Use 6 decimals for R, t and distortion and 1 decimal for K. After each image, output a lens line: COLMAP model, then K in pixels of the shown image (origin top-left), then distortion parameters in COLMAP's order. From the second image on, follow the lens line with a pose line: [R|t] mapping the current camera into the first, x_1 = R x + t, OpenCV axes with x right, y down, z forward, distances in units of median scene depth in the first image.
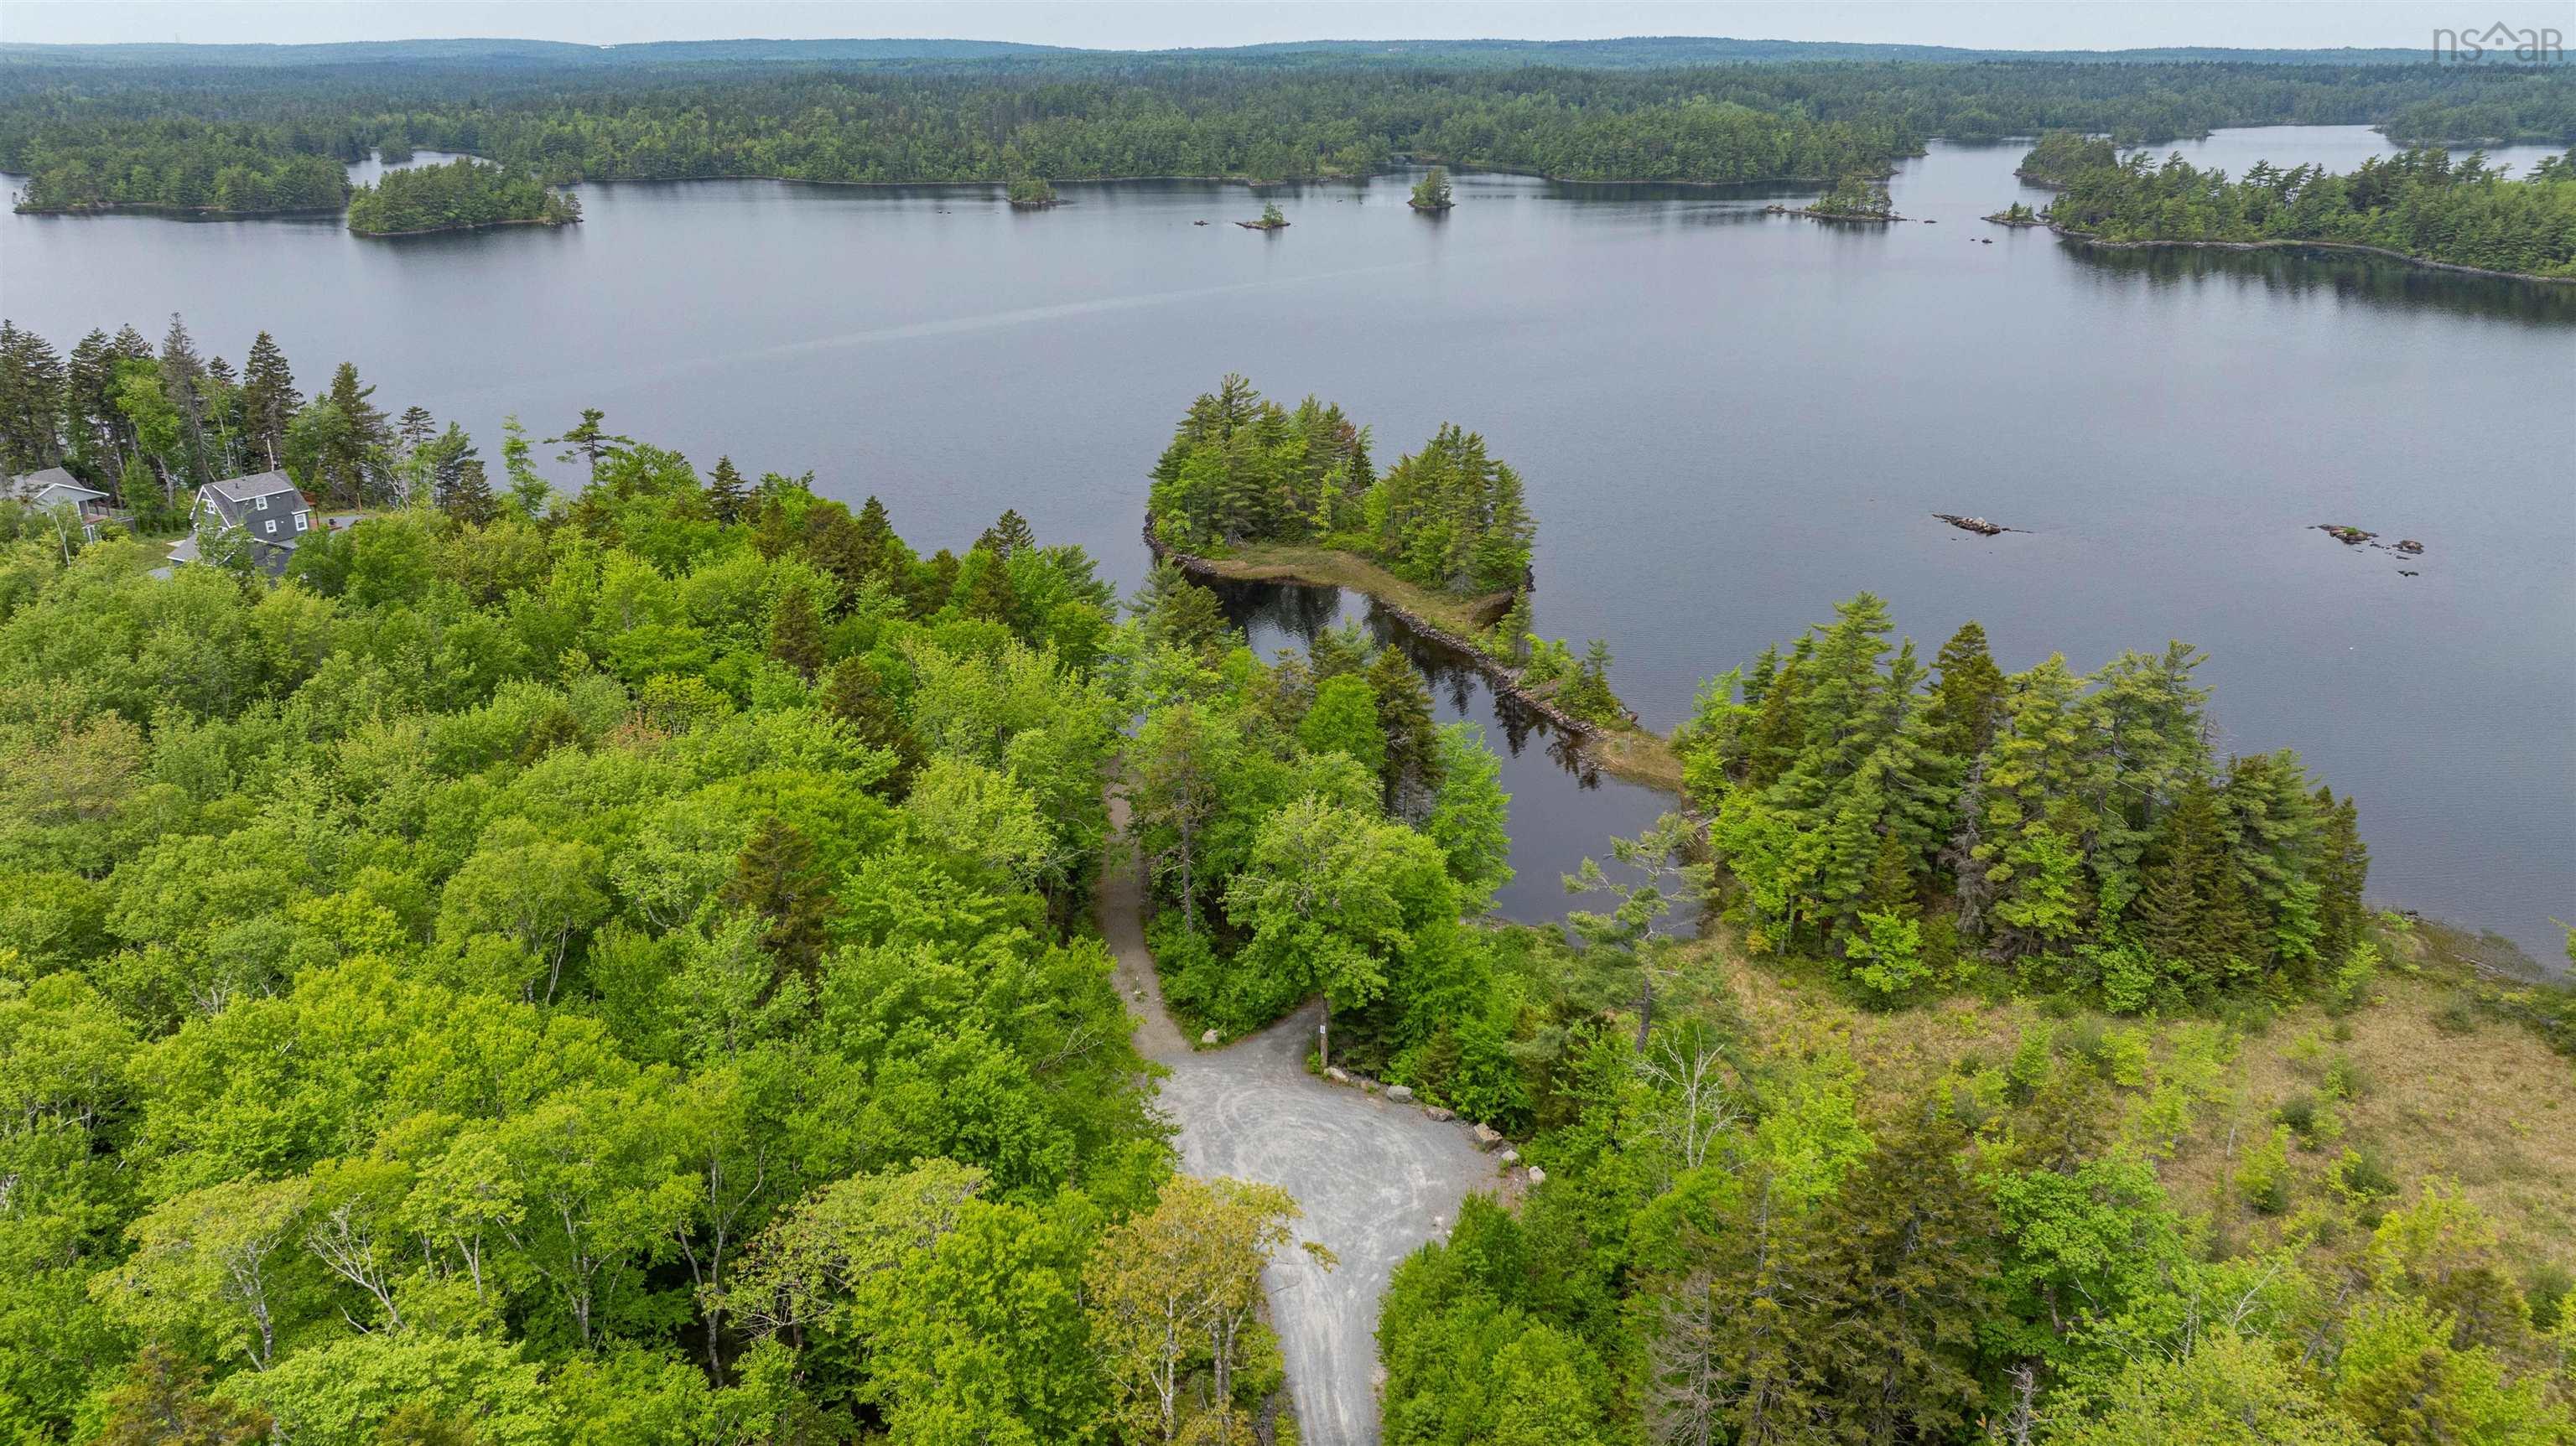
lens RADIAL K [[1886.2, 0, 1288.0], [0, 1886.2, 723.0], [0, 0, 1]] dist [-0.017461, -0.008912]
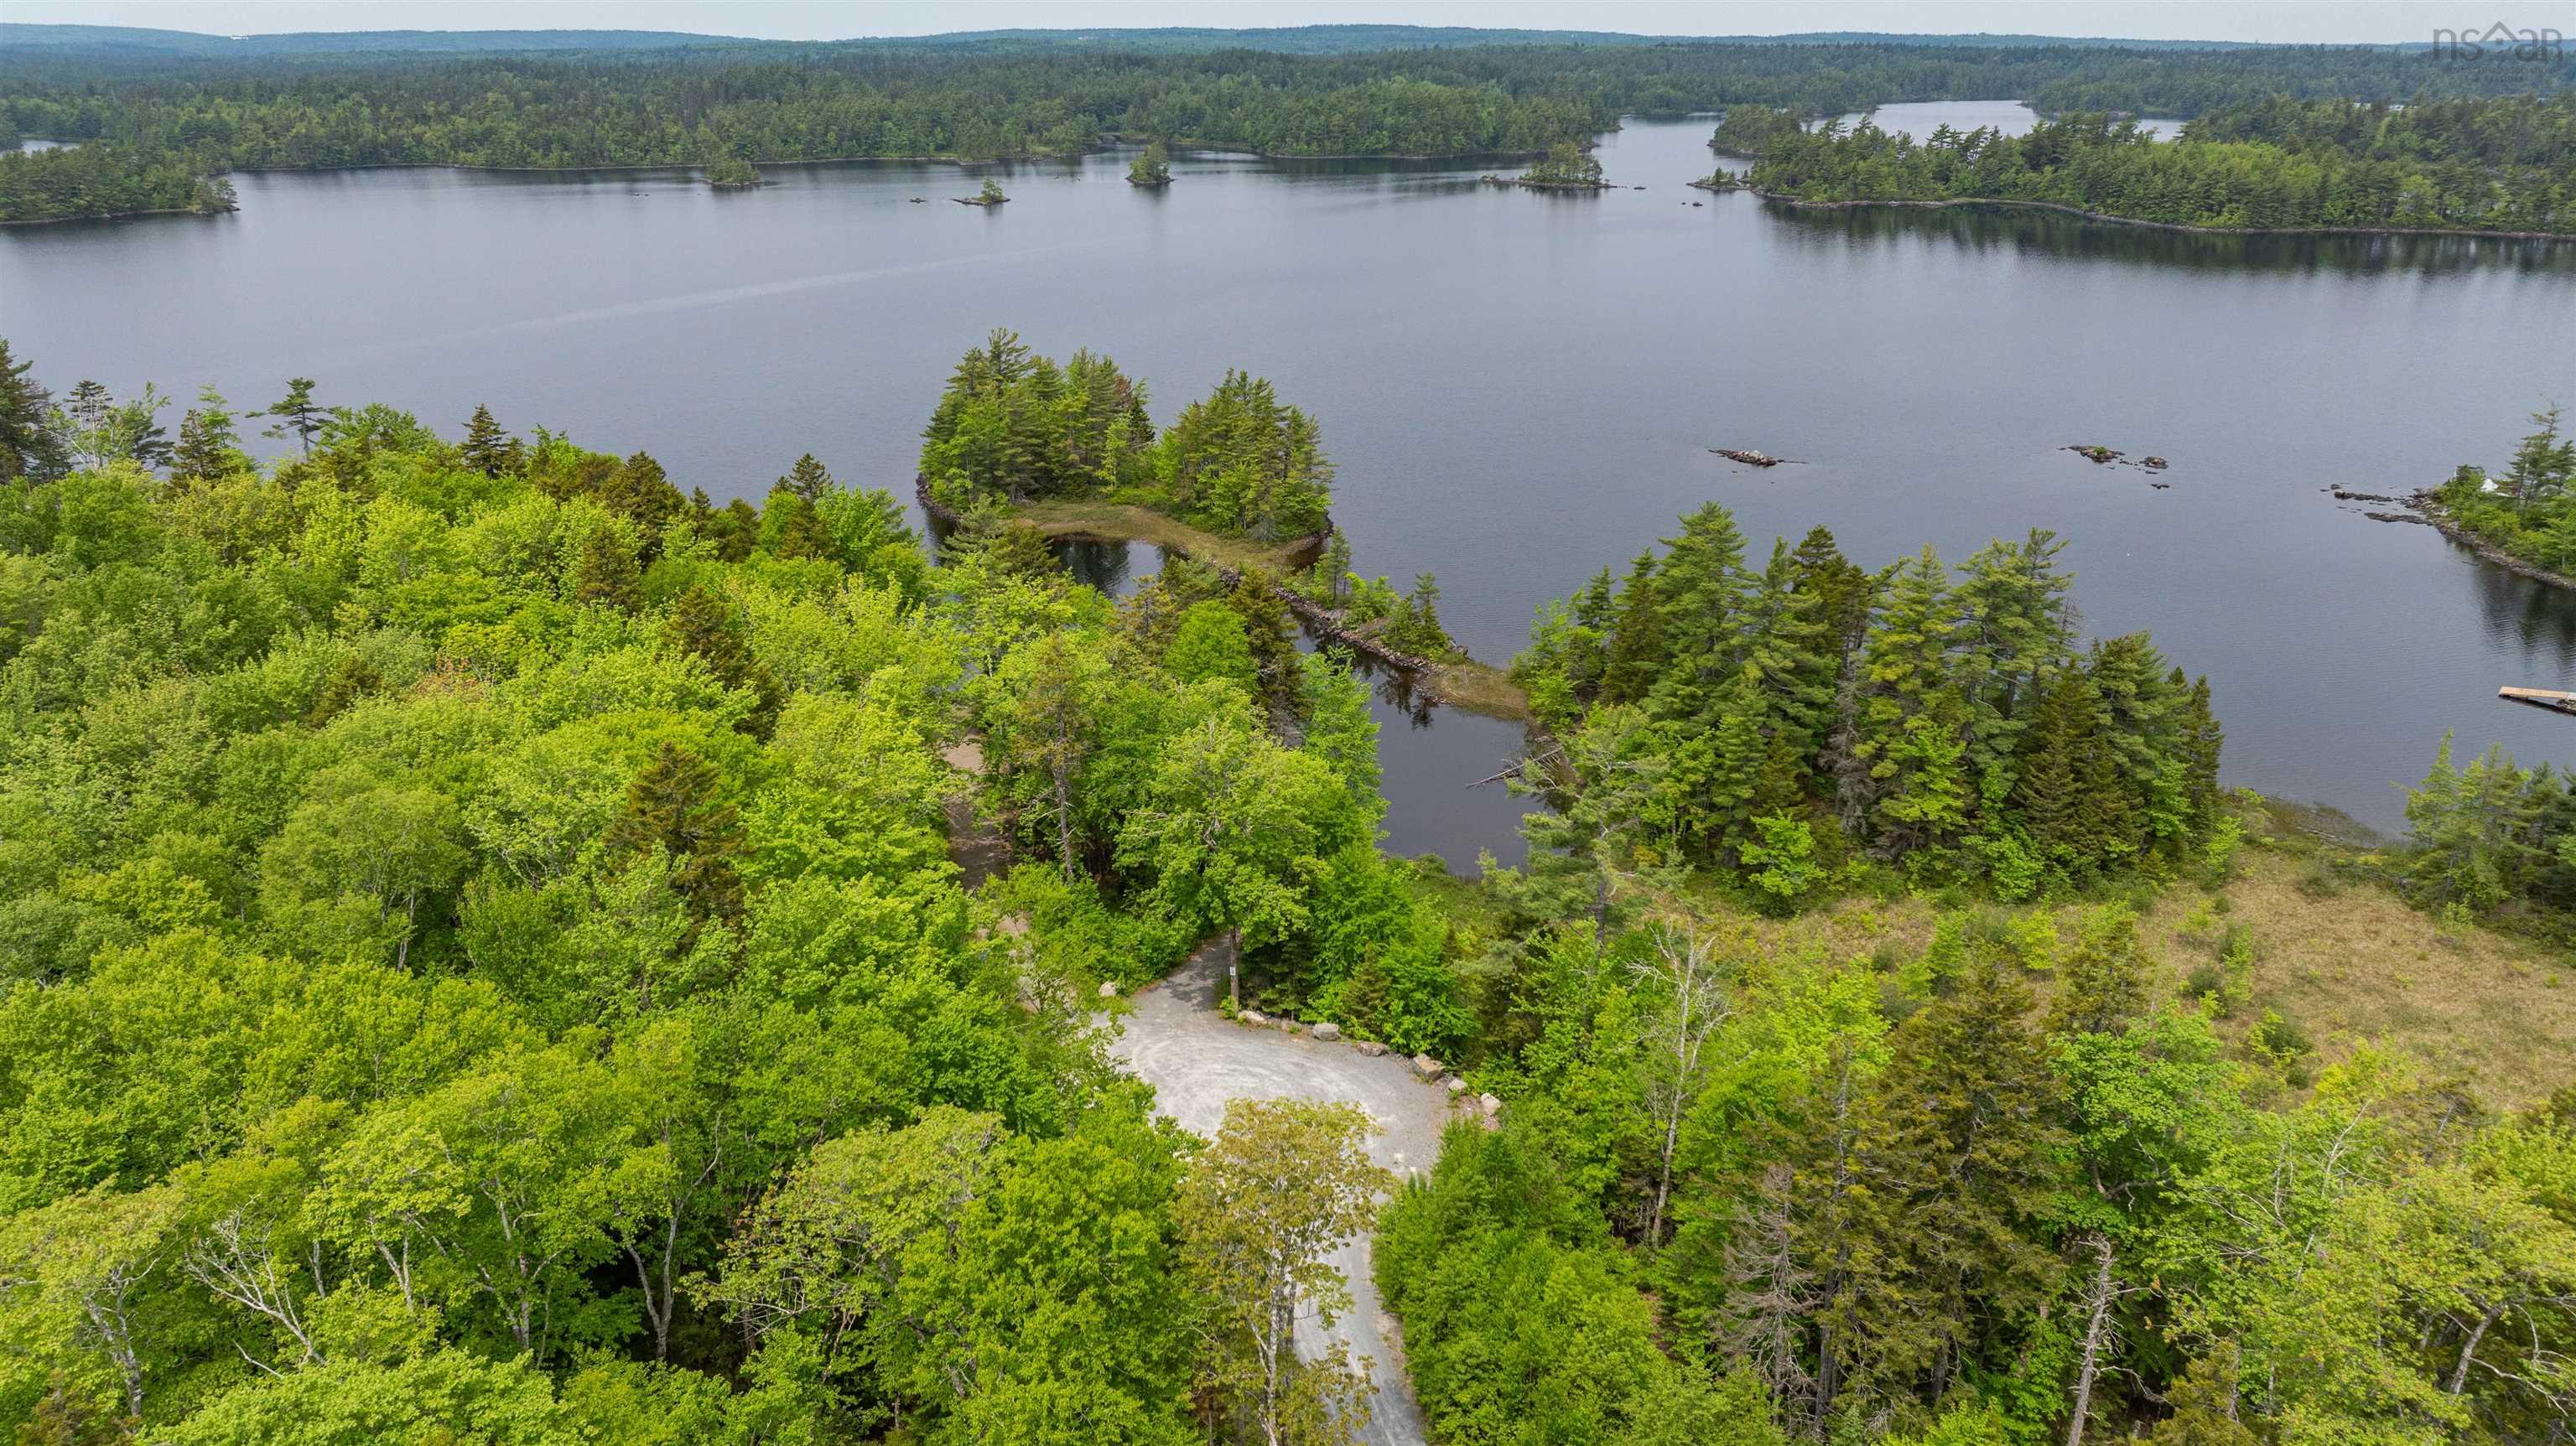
lens RADIAL K [[1884.6, 0, 1288.0], [0, 1884.6, 723.0], [0, 0, 1]] dist [-0.020296, 0.008429]
pose [[0.987834, -0.054888, 0.145501, -0.050379], [0.054202, 0.998492, 0.008681, 0.020713], [-0.145758, -0.000689, 0.989320, 0.048023]]
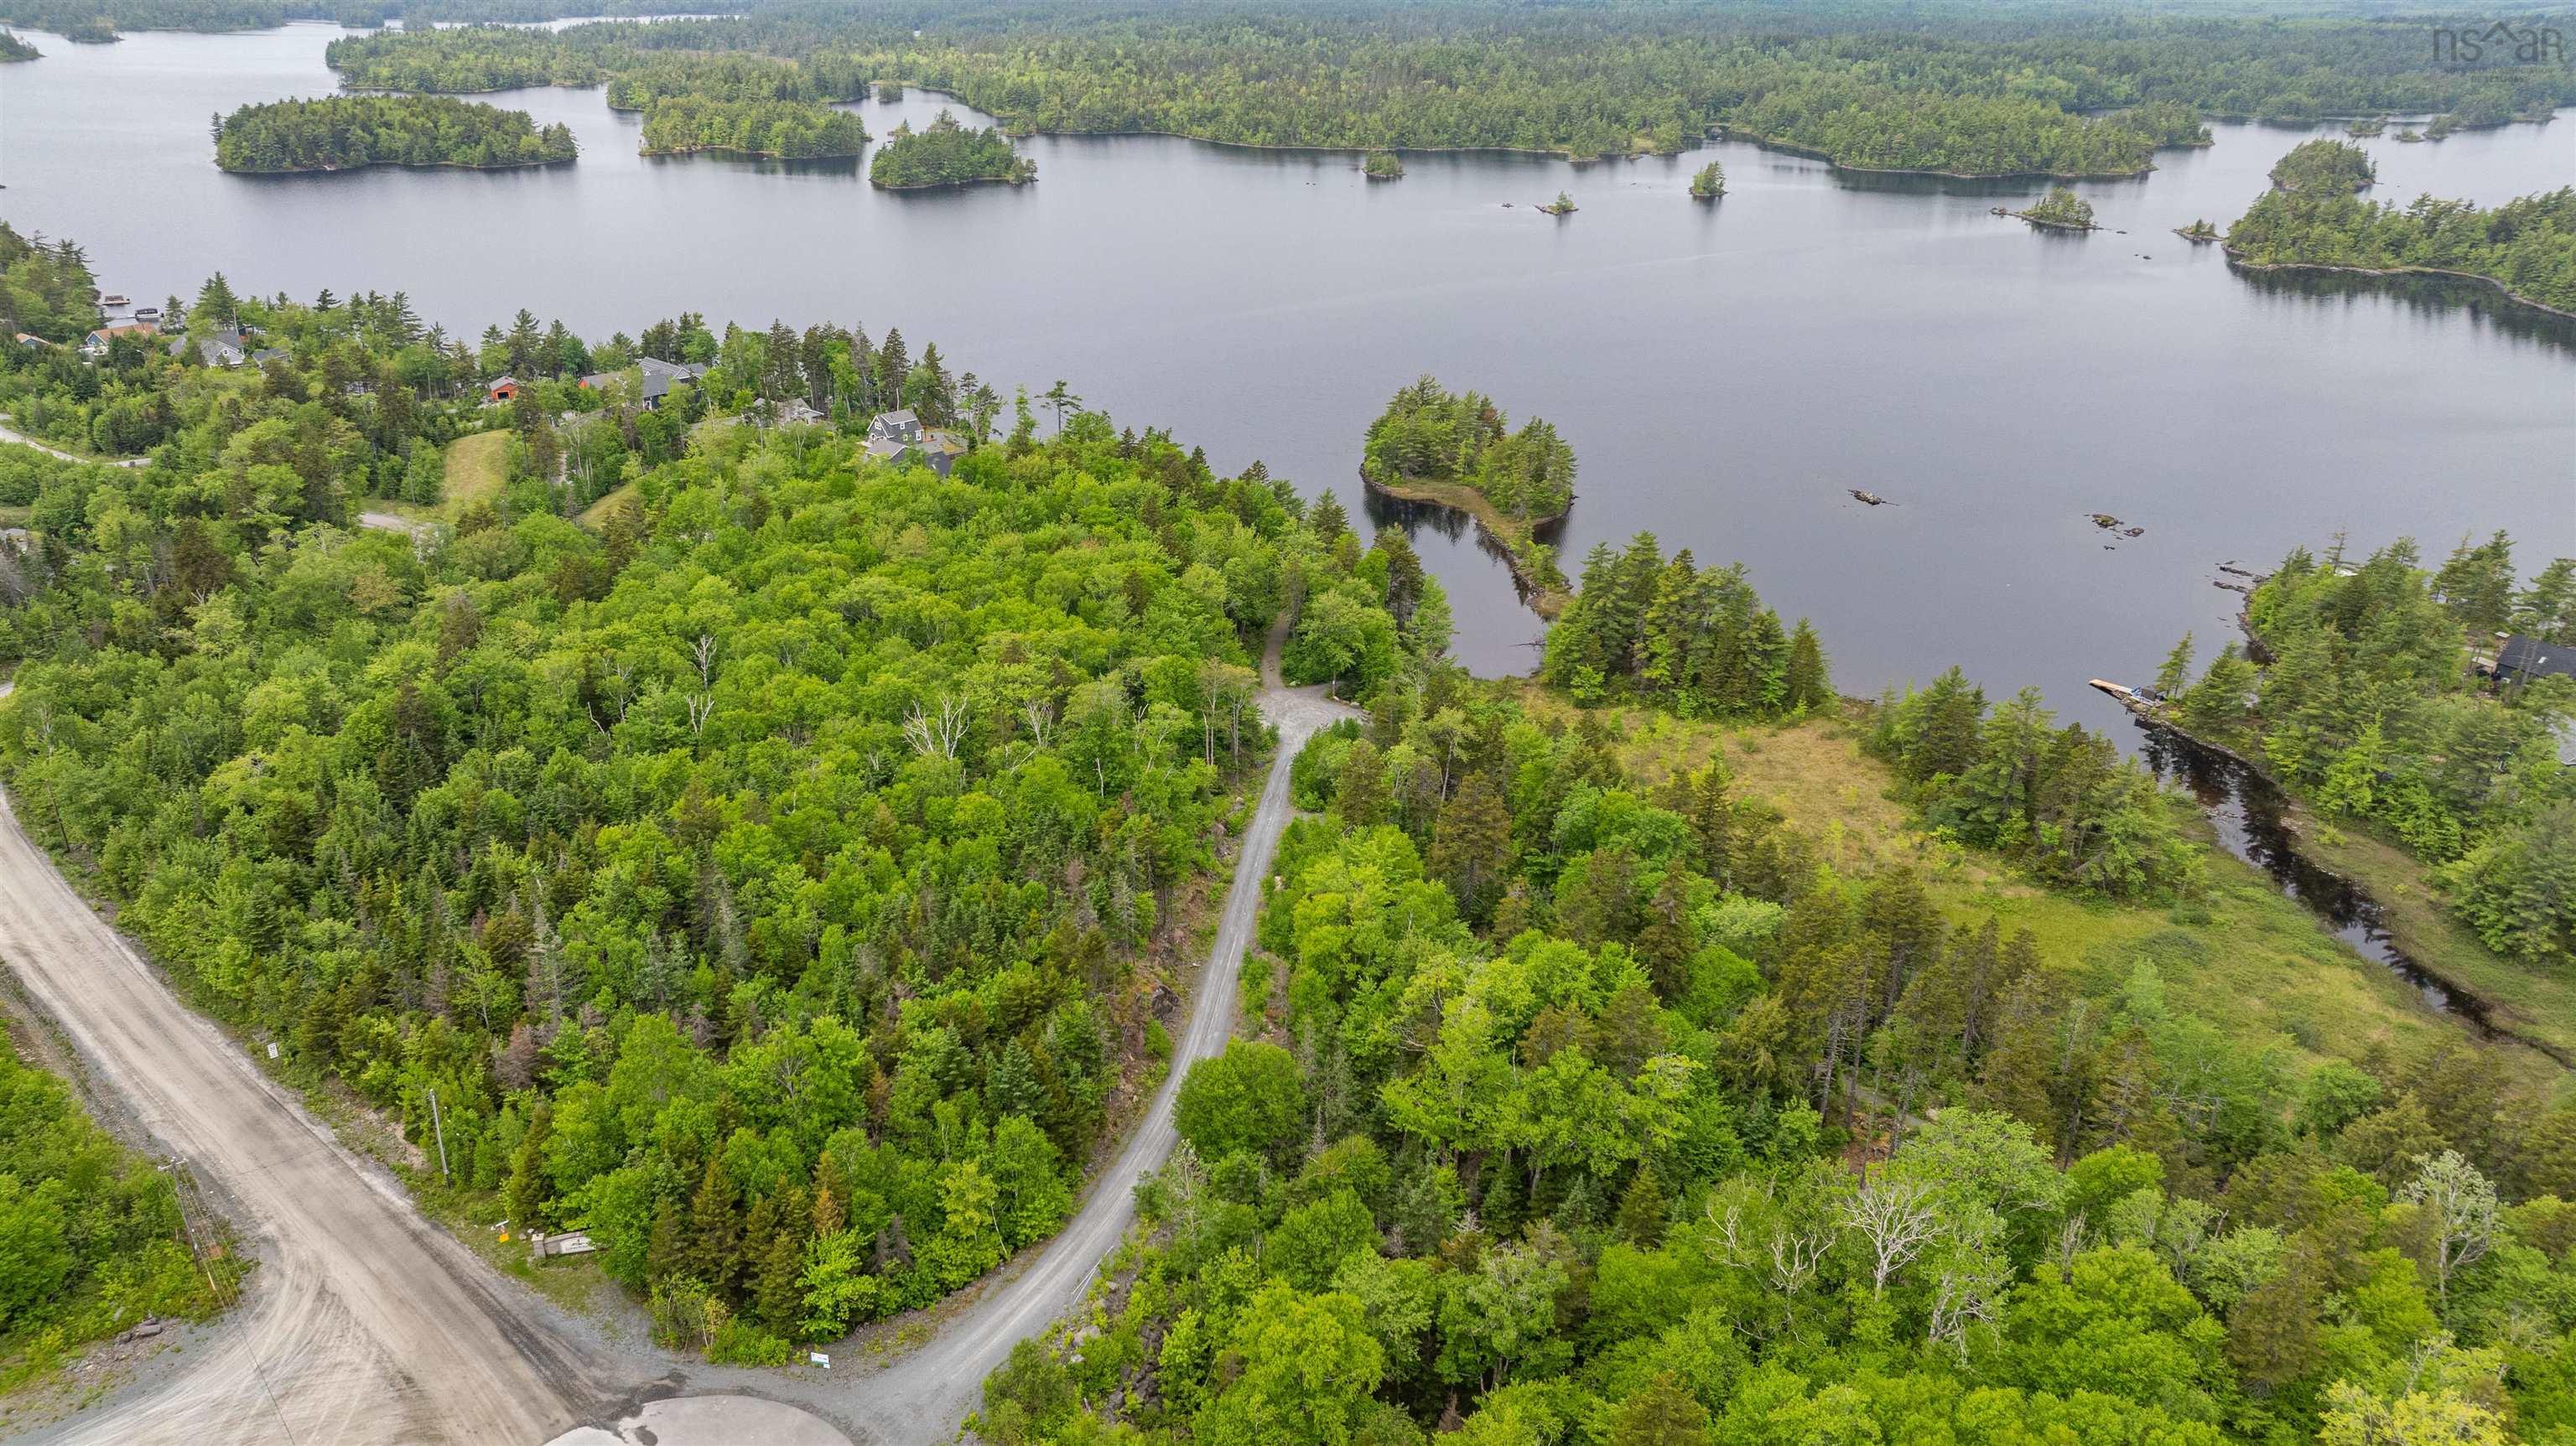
lens RADIAL K [[1820.6, 0, 1288.0], [0, 1820.6, 723.0], [0, 0, 1]] dist [-0.036151, 0.043912]
pose [[0.977991, 0.096404, -0.185040, 0.257464], [-0.085189, 0.994066, 0.067648, 0.033380], [0.190463, -0.050396, 0.980400, -0.886161]]
